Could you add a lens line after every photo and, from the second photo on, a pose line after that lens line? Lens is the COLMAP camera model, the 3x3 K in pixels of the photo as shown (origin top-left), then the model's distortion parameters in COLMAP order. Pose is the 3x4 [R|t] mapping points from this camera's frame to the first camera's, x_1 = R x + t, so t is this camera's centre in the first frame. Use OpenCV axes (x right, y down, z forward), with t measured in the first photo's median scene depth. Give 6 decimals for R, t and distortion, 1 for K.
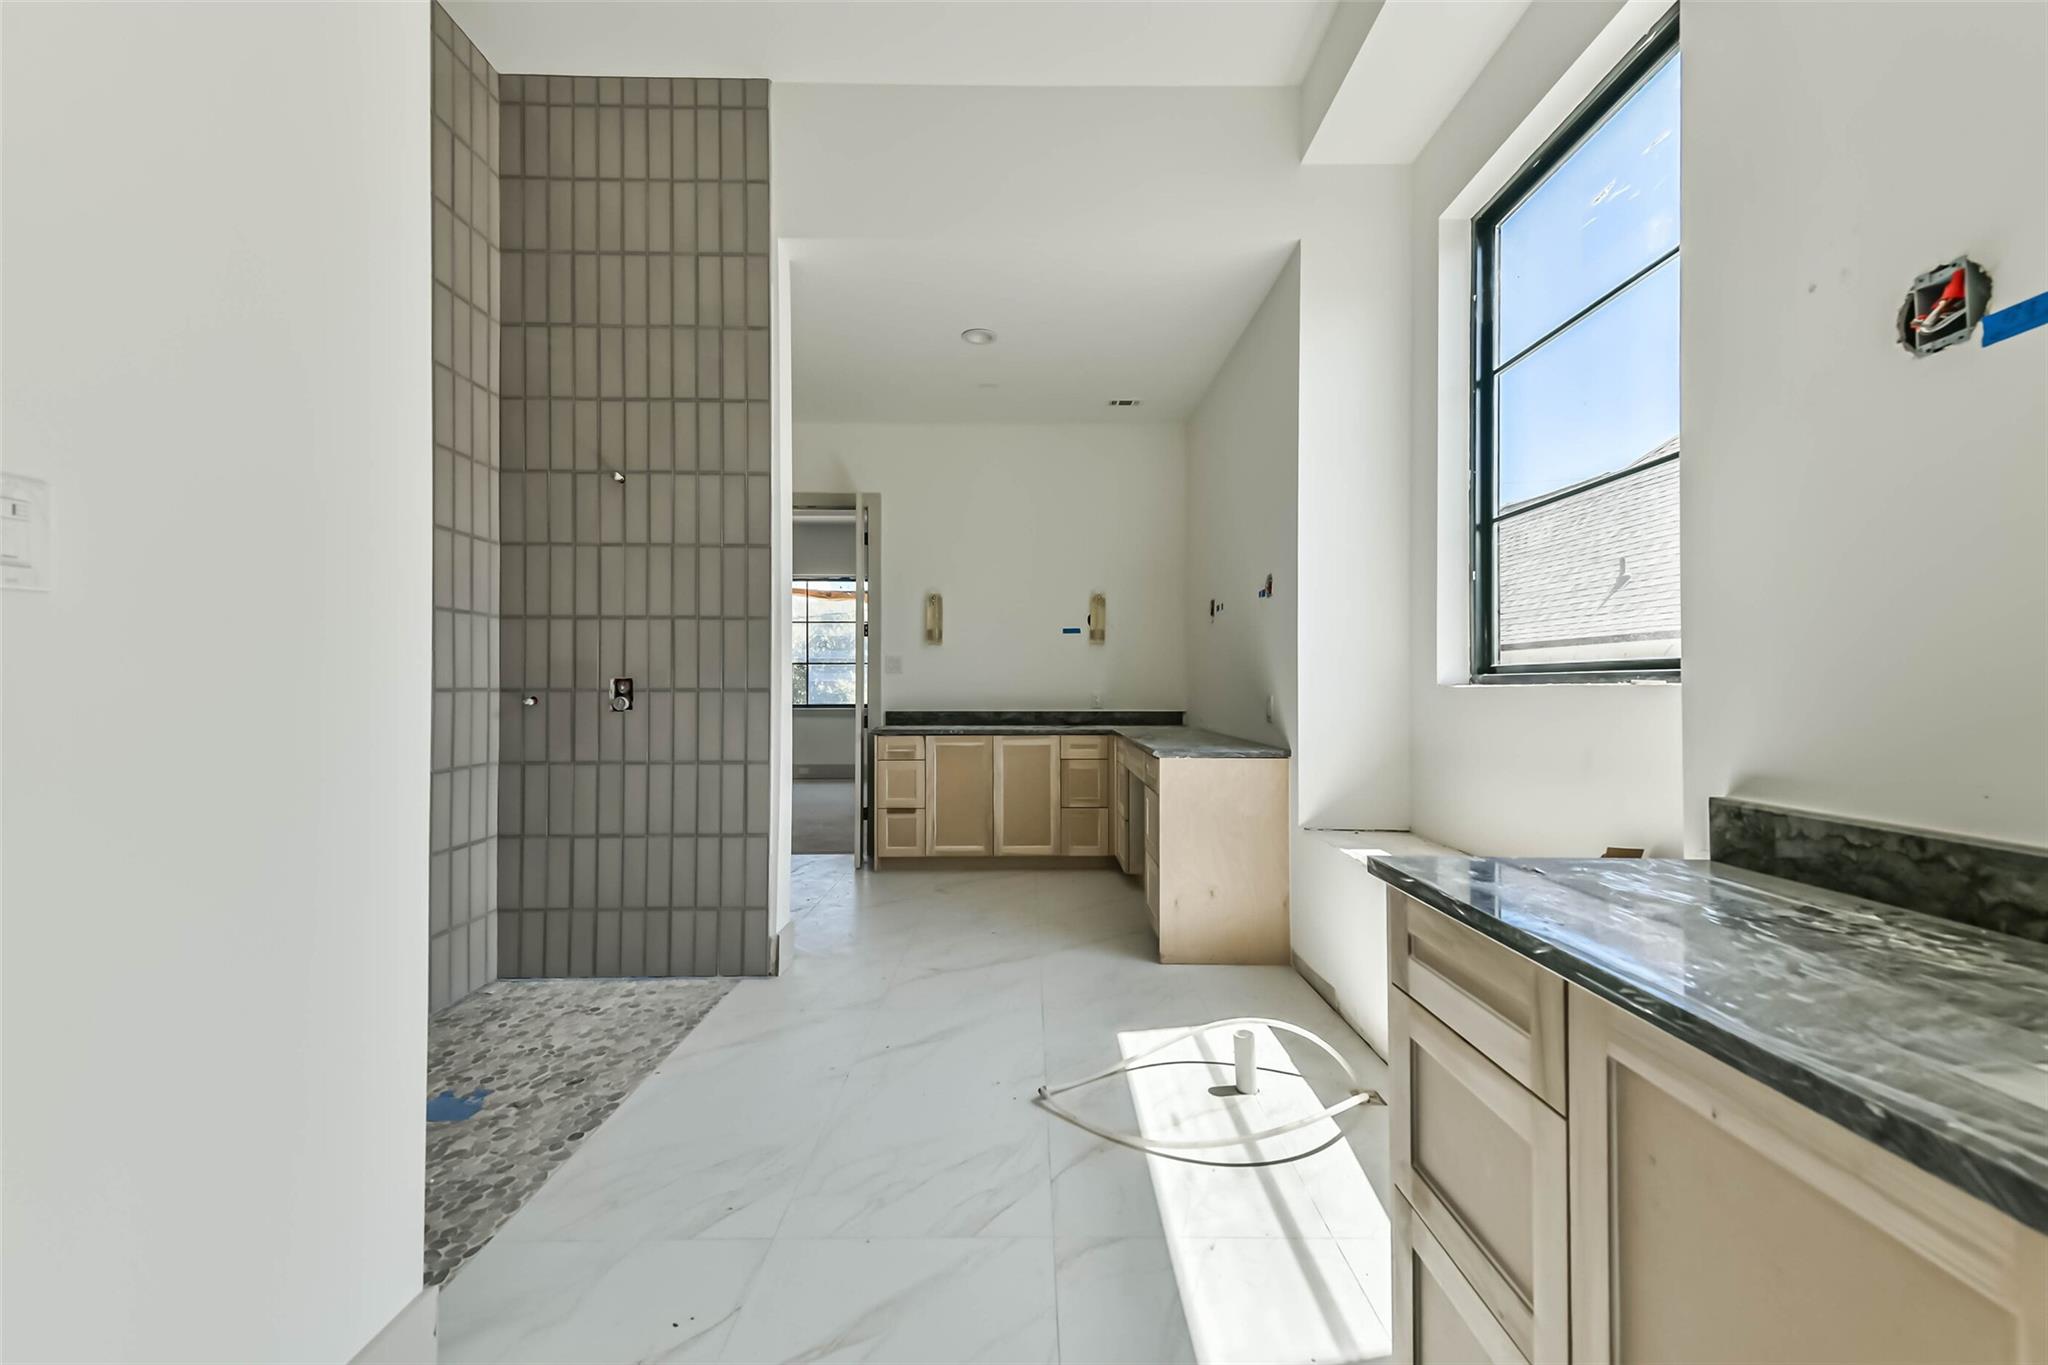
lens RADIAL K [[825.3, 0, 1024.8], [0, 825.3, 683.2], [0, 0, 1]] dist [0.000126, -0.000383]
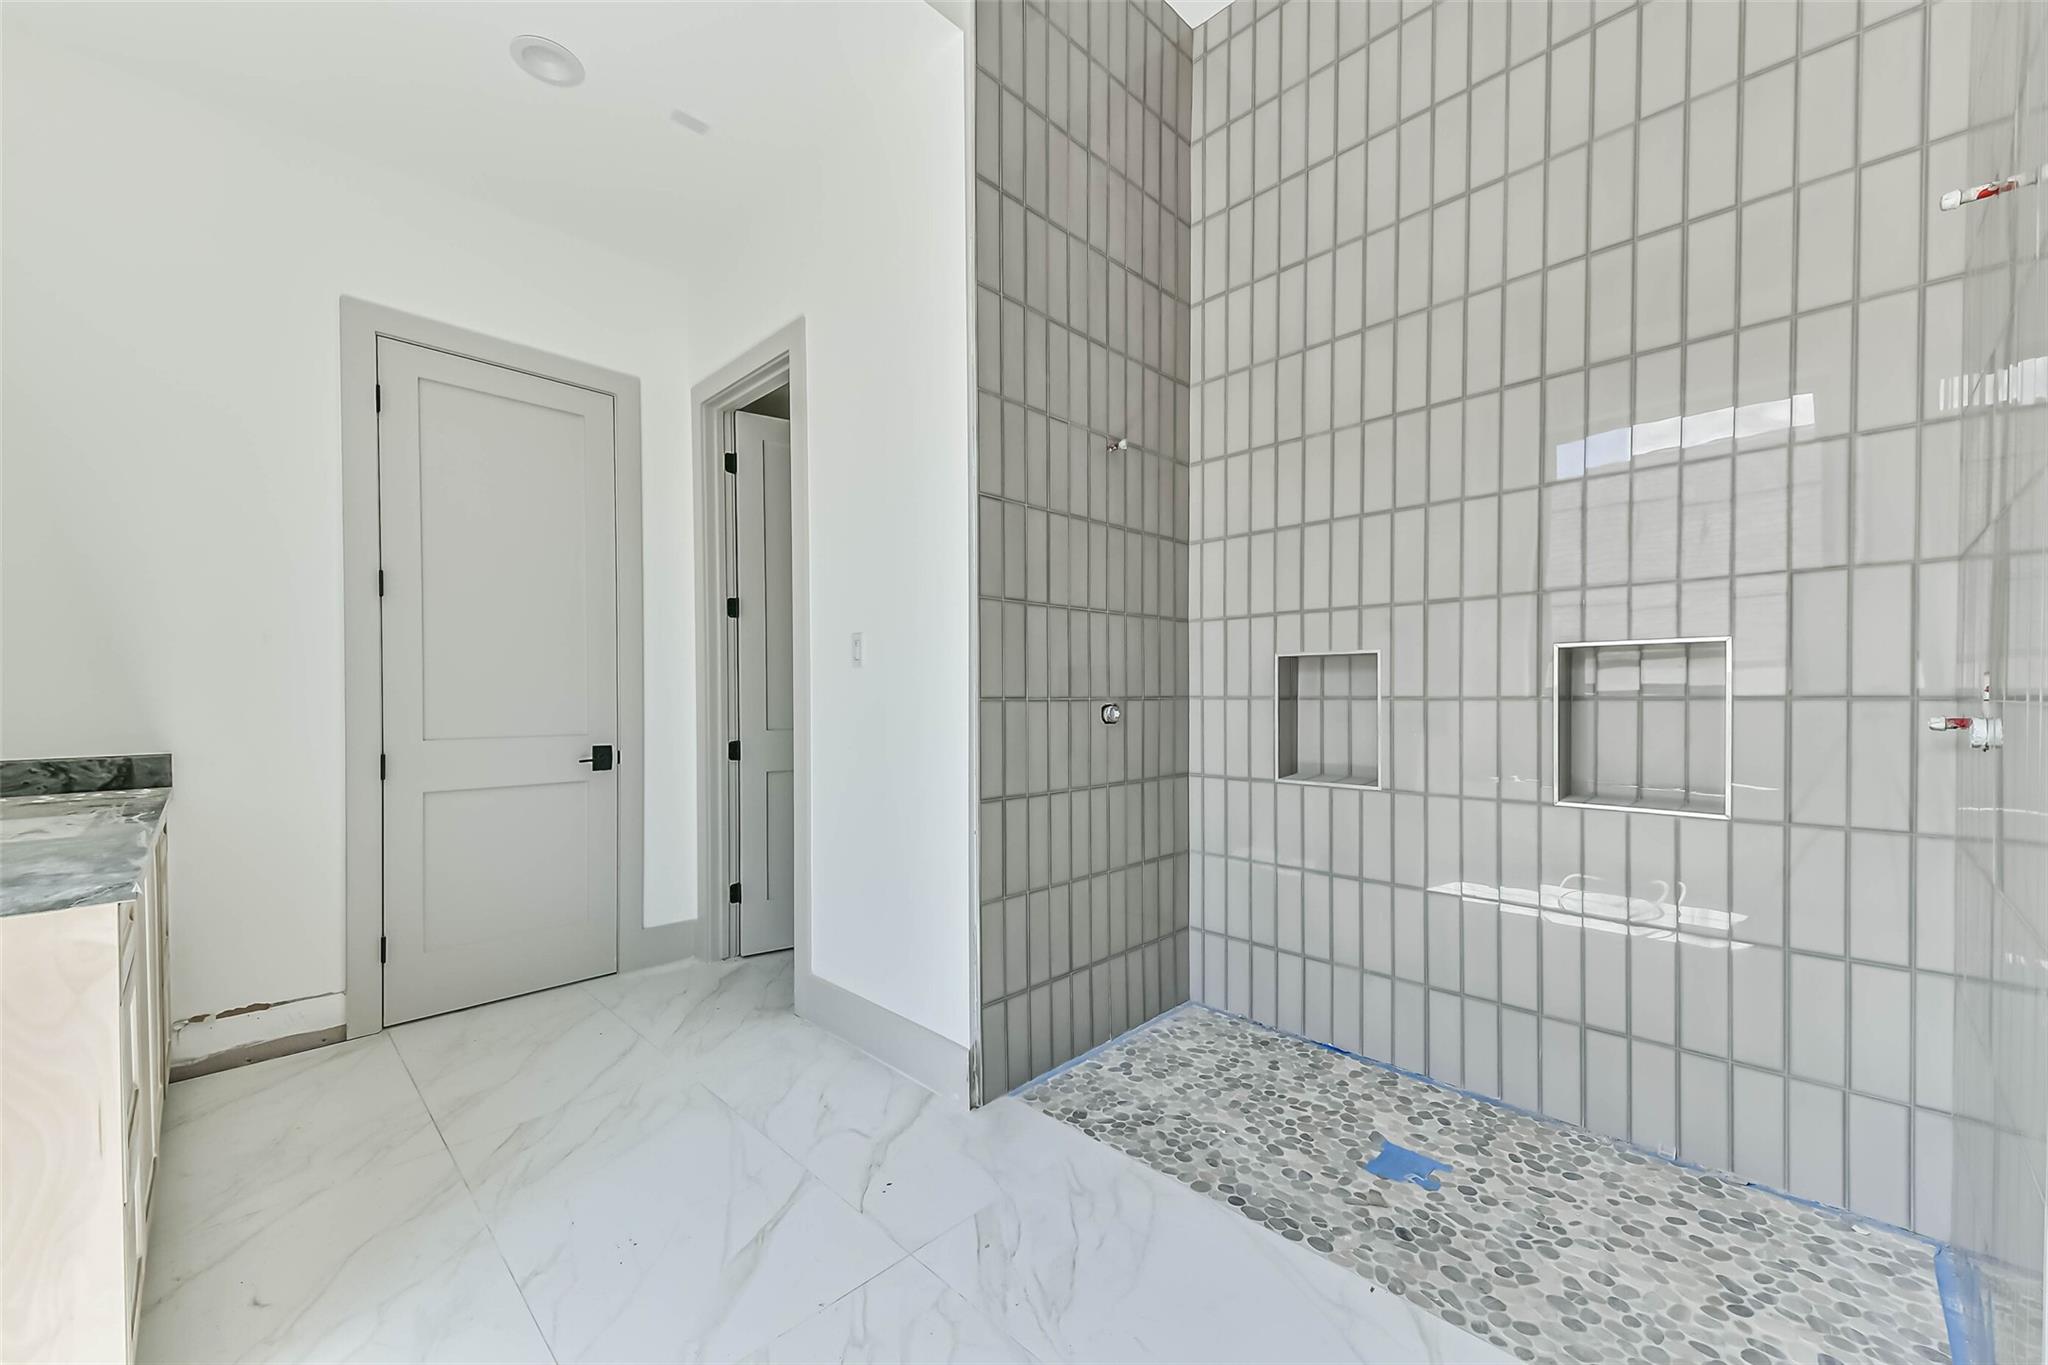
lens RADIAL K [[825.3, 0, 1026.4], [0, 825.3, 692.2], [0, 0, 1]] dist [0.000126, -0.000383]
pose [[-0.721911, 0.000614, -0.691985, 0.181316], [0.001451, 0.999999, -0.000627, 0.009253], [0.691984, -0.001457, -0.721911, 1.218309]]
